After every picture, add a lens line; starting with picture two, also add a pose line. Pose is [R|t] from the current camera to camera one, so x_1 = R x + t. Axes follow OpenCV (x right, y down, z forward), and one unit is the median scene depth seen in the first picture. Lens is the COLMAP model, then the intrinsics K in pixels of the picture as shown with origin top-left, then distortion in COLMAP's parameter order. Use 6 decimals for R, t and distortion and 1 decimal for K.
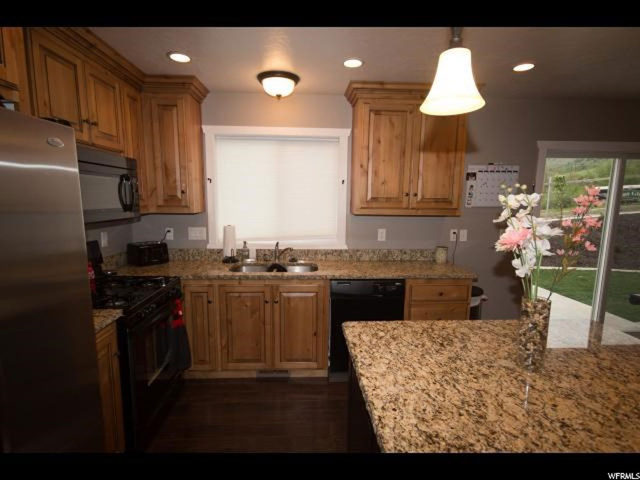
lens RADIAL K [[330.7, 0, 319.6], [0, 330.7, 243.9], [0, 0, 1]] dist [0.005029, 0.001874]
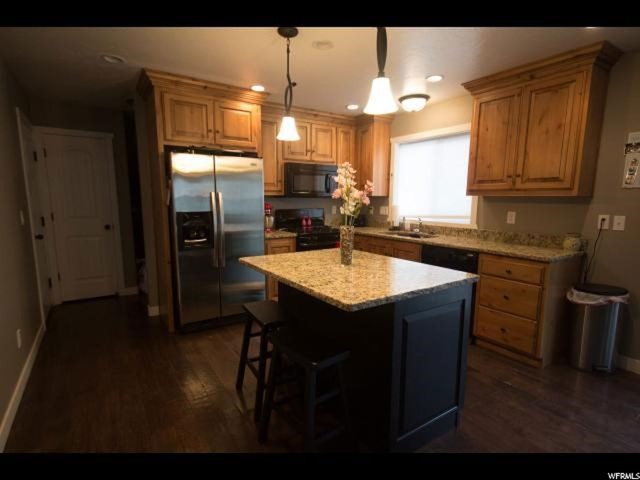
lens RADIAL K [[330.7, 0, 318.7], [0, 330.7, 242.0], [0, 0, 1]] dist [0.005029, 0.001874]
pose [[0.520042, 0.106672, -0.847453, 0.779647], [-0.116835, 0.991729, 0.053136, 0.064498], [0.846112, 0.071379, 0.528204, -0.035885]]
